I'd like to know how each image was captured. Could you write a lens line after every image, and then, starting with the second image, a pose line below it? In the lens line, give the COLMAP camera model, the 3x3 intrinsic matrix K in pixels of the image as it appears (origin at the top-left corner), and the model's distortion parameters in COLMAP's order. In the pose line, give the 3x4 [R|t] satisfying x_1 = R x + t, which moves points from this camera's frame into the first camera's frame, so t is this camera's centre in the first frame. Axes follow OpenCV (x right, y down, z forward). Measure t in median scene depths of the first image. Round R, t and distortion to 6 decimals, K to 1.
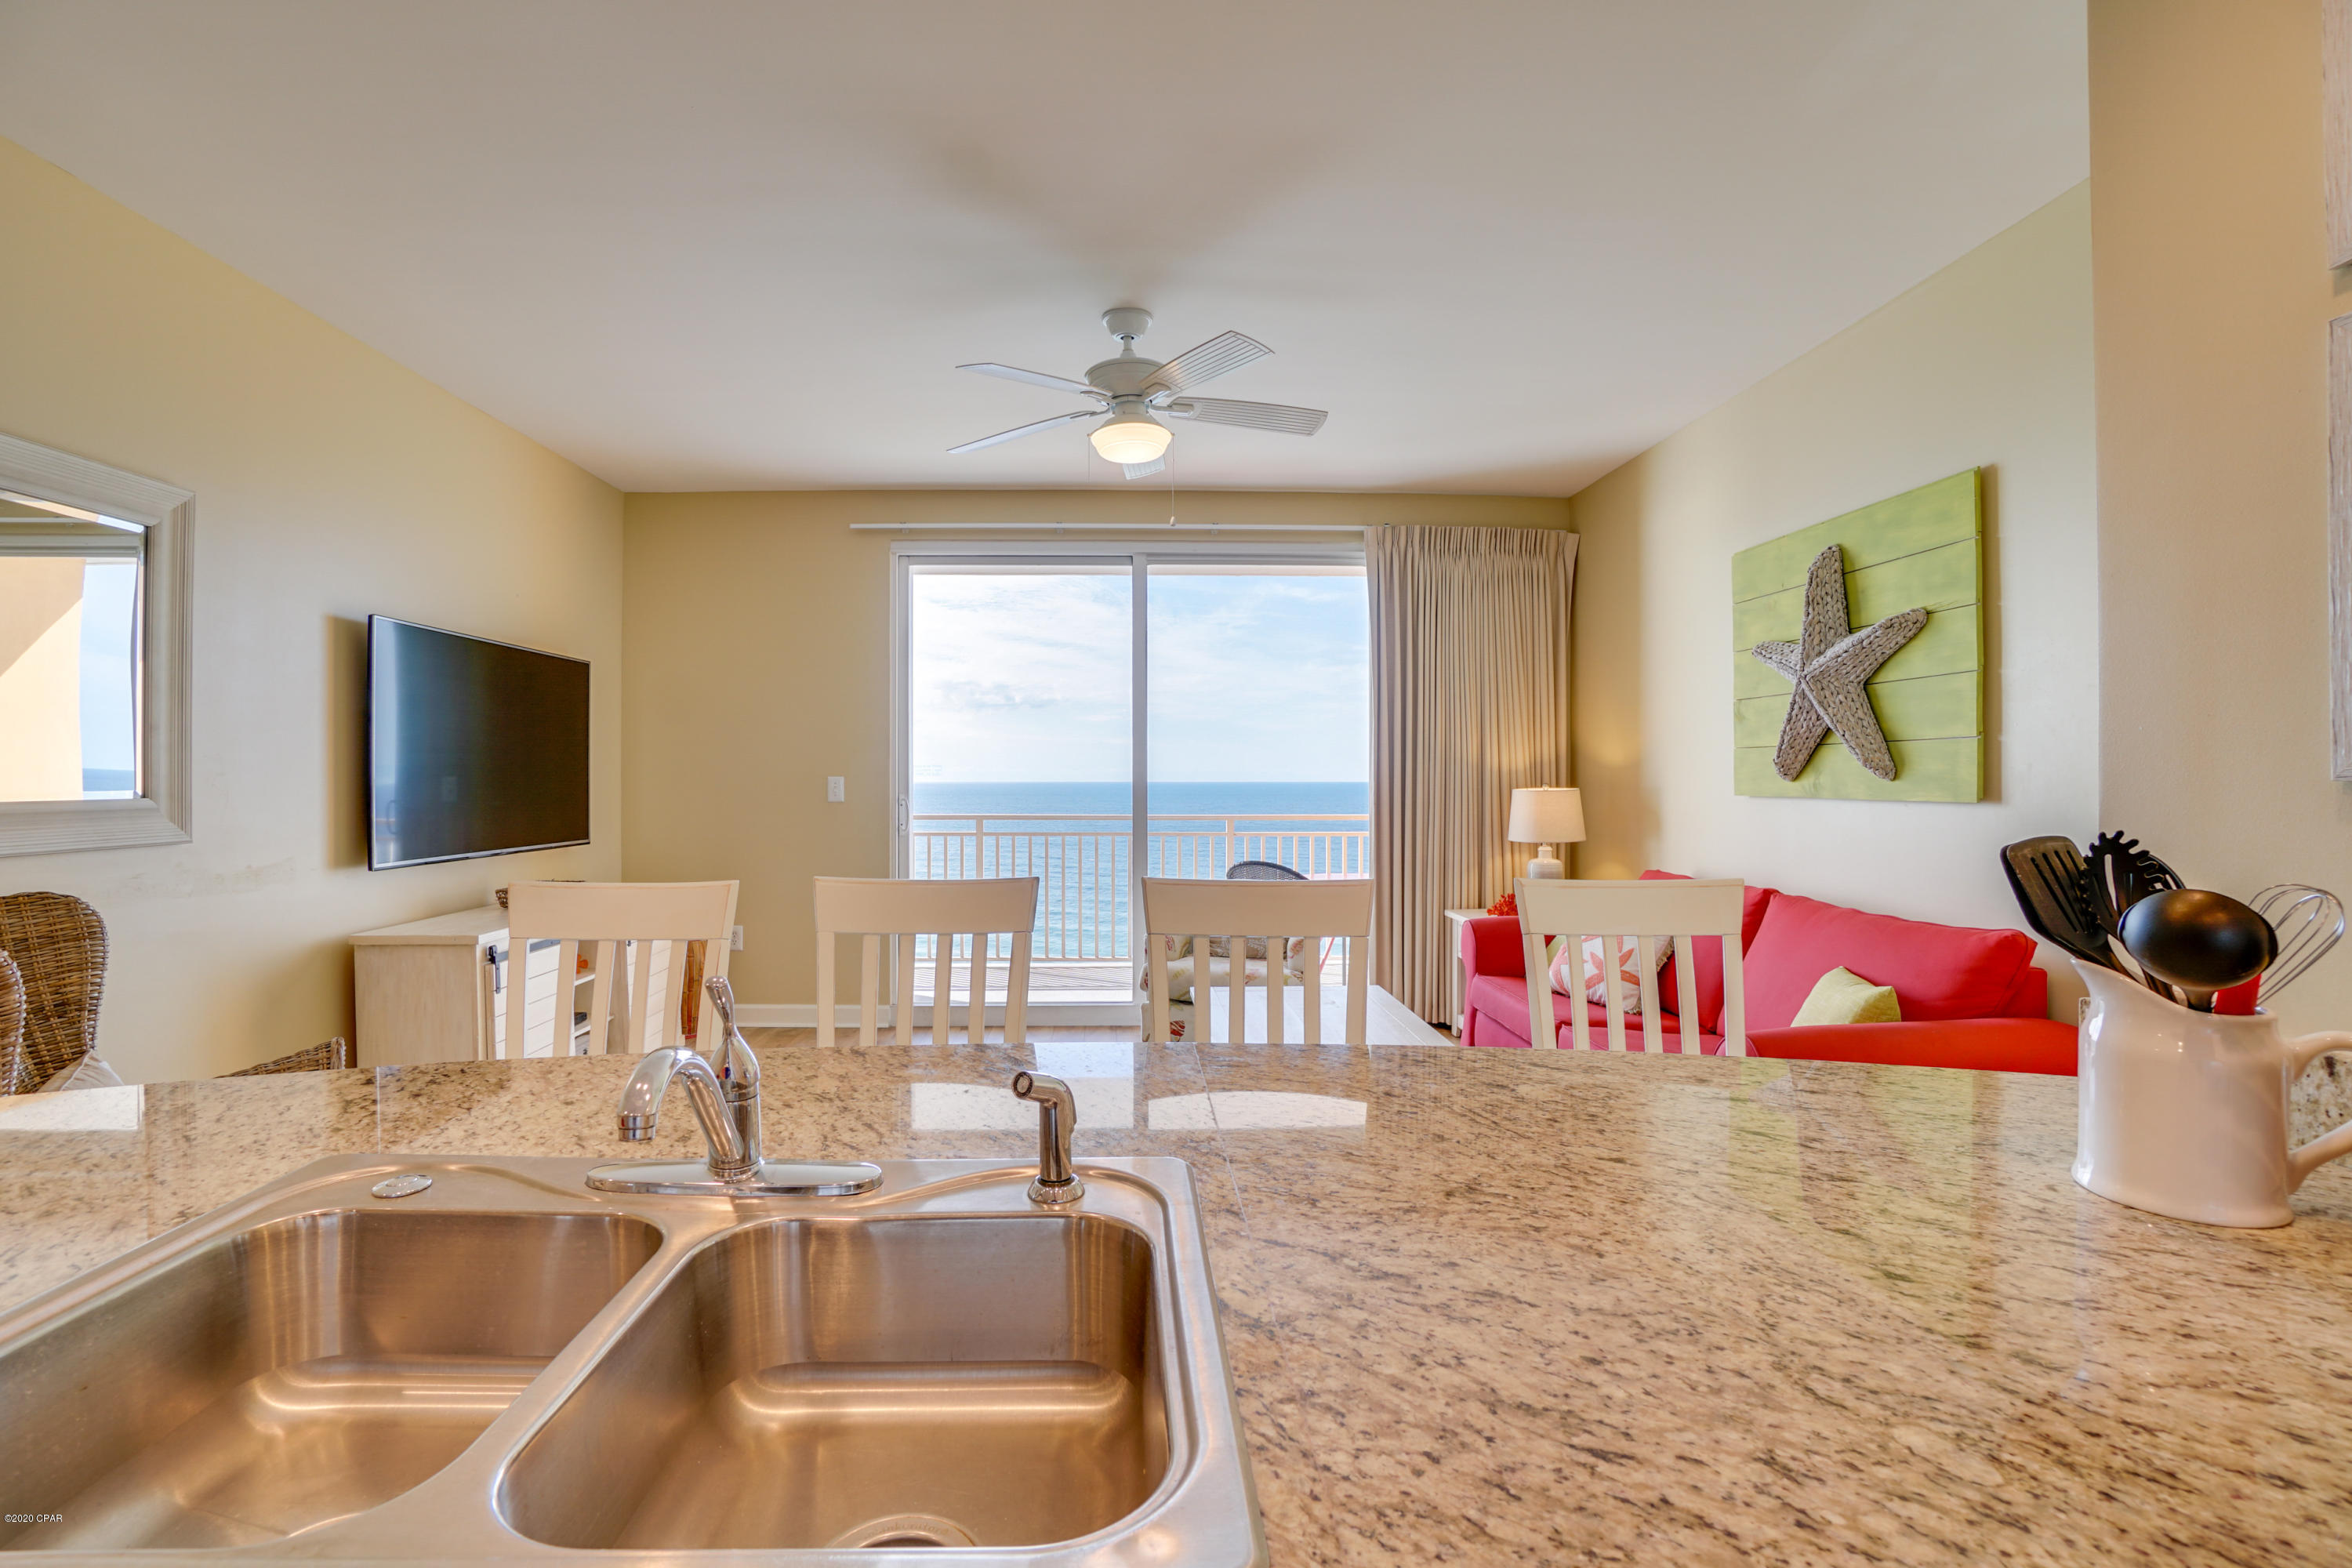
lens RADIAL K [[1067.9, 0, 1154.8], [0, 1067.9, 782.1], [0, 0, 1]] dist [-0.082843, 0.027591]
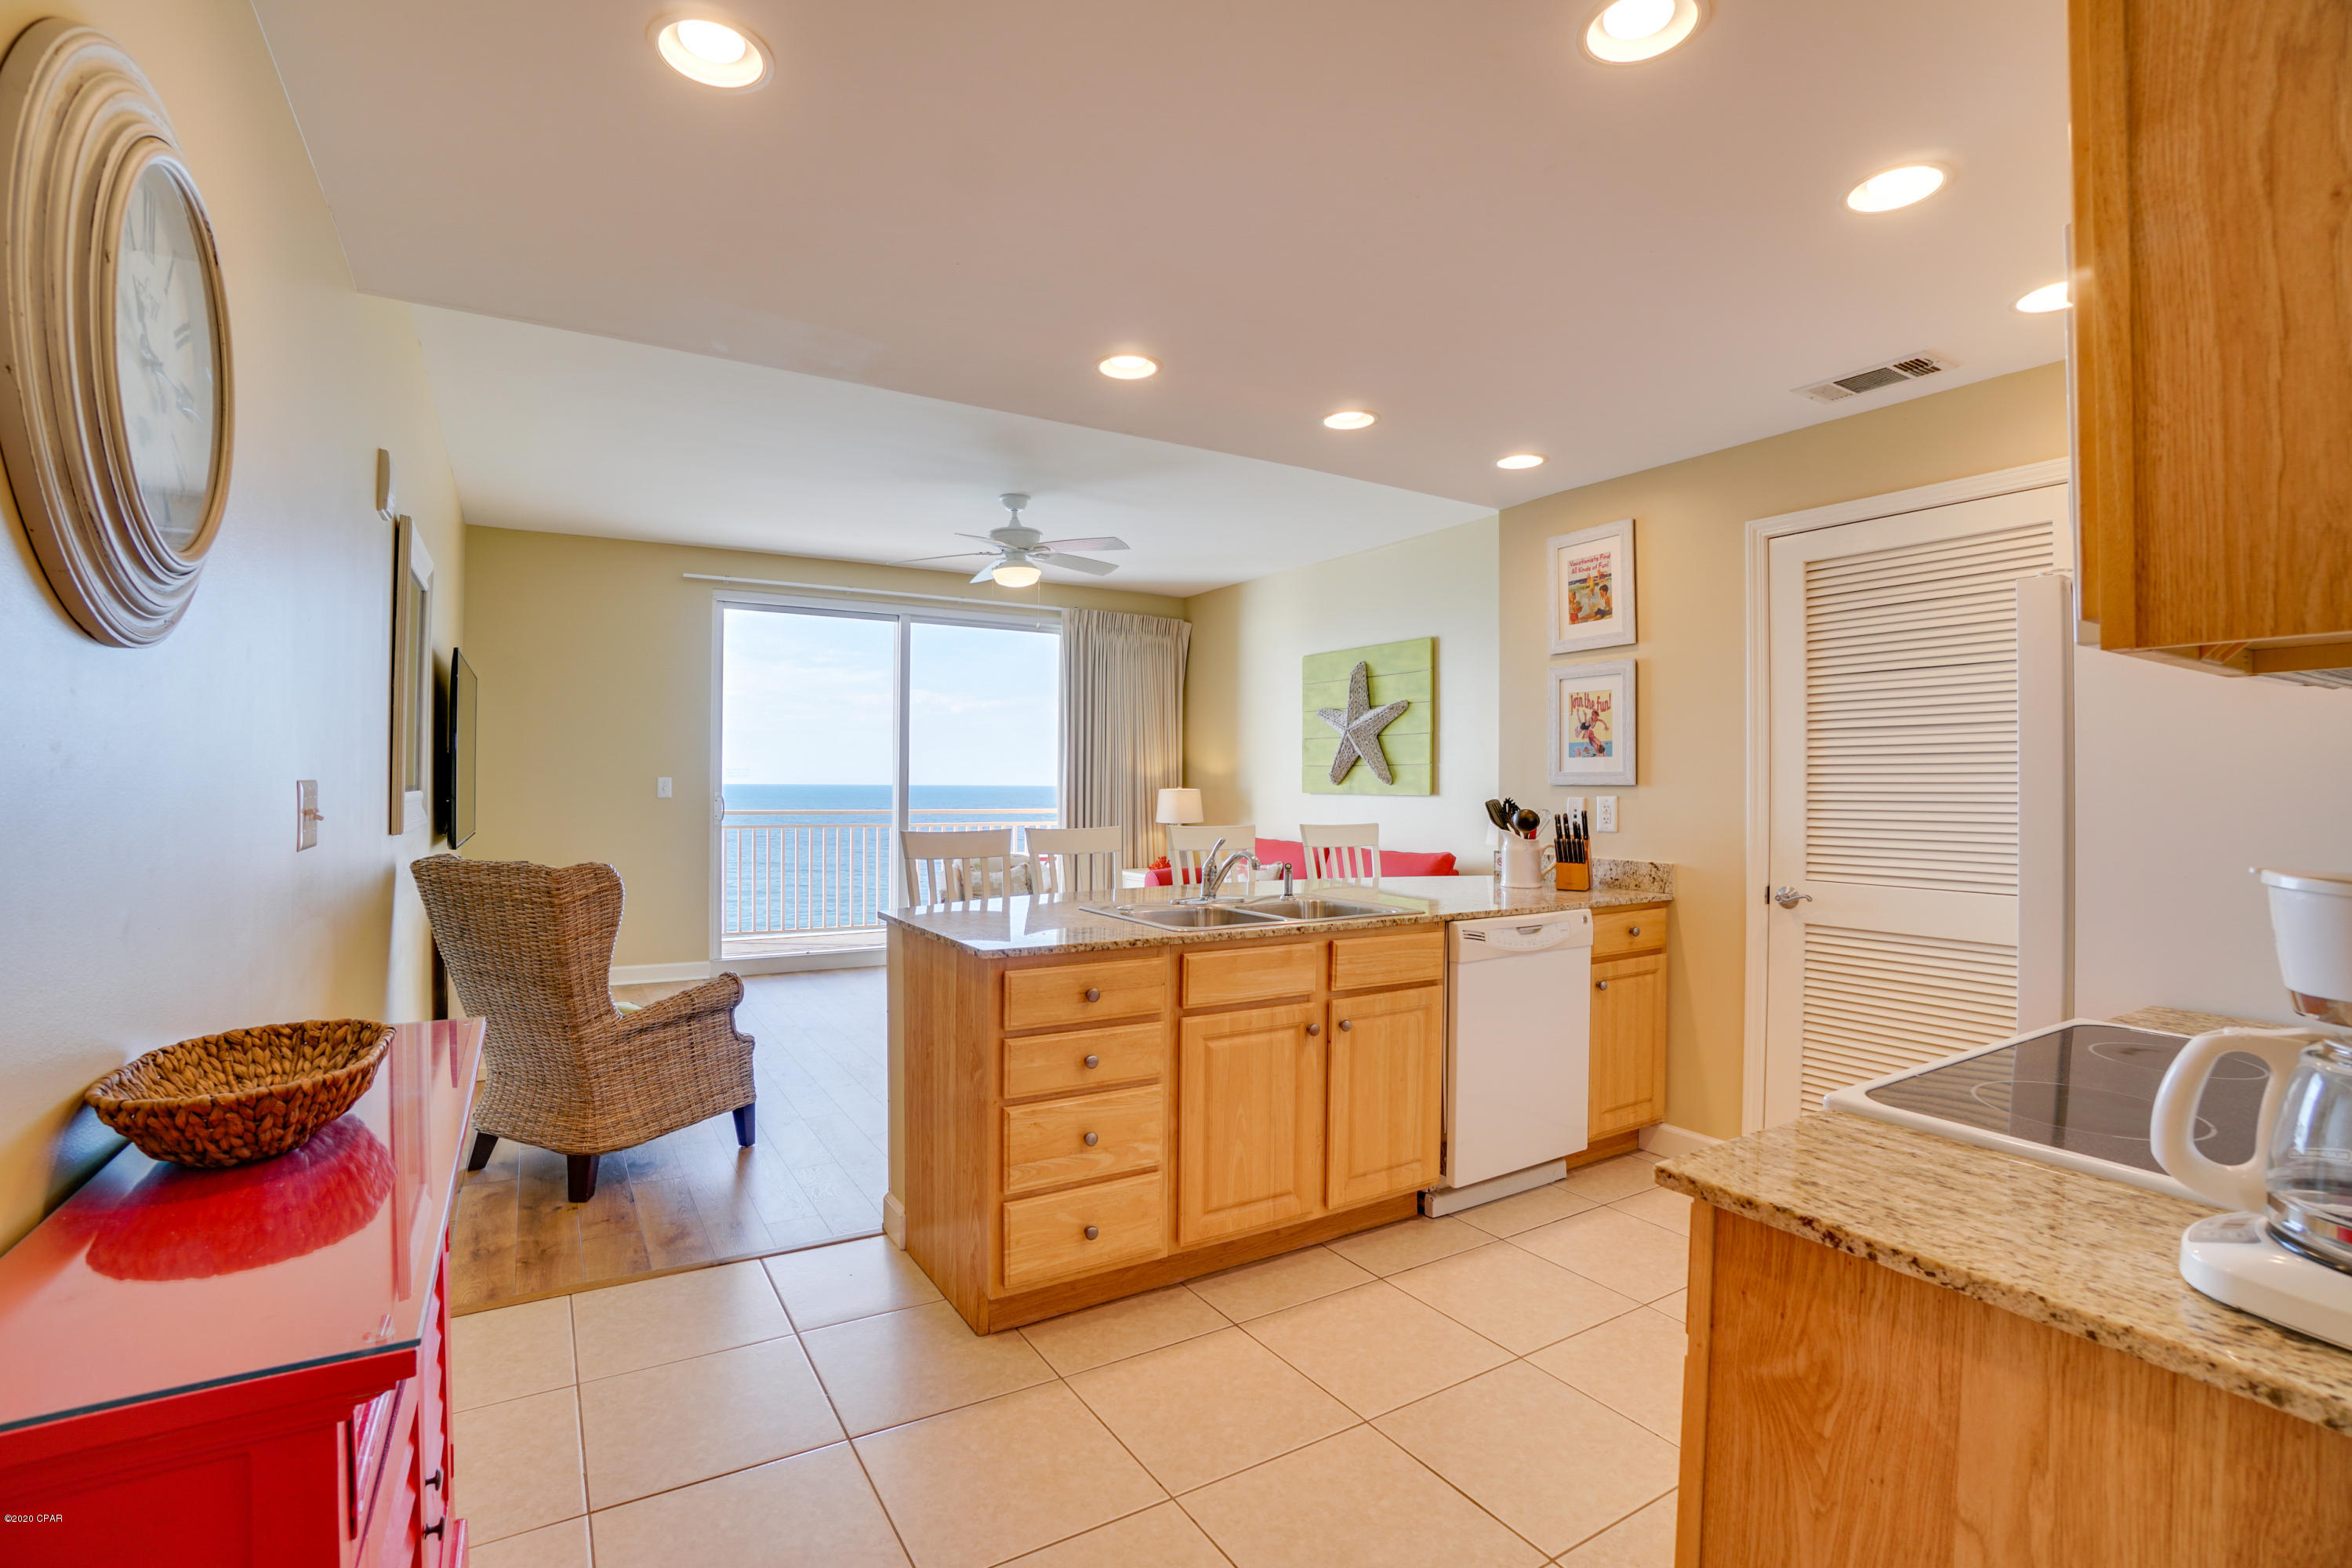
lens RADIAL K [[1067.9, 0, 1154.8], [0, 1067.9, 782.1], [0, 0, 1]] dist [-0.082843, 0.027591]
pose [[0.877249, 0.007729, 0.479974, -0.607194], [-0.005891, 0.999968, -0.005334, 0.006153], [-0.480000, 0.001852, 0.877267, -0.529418]]
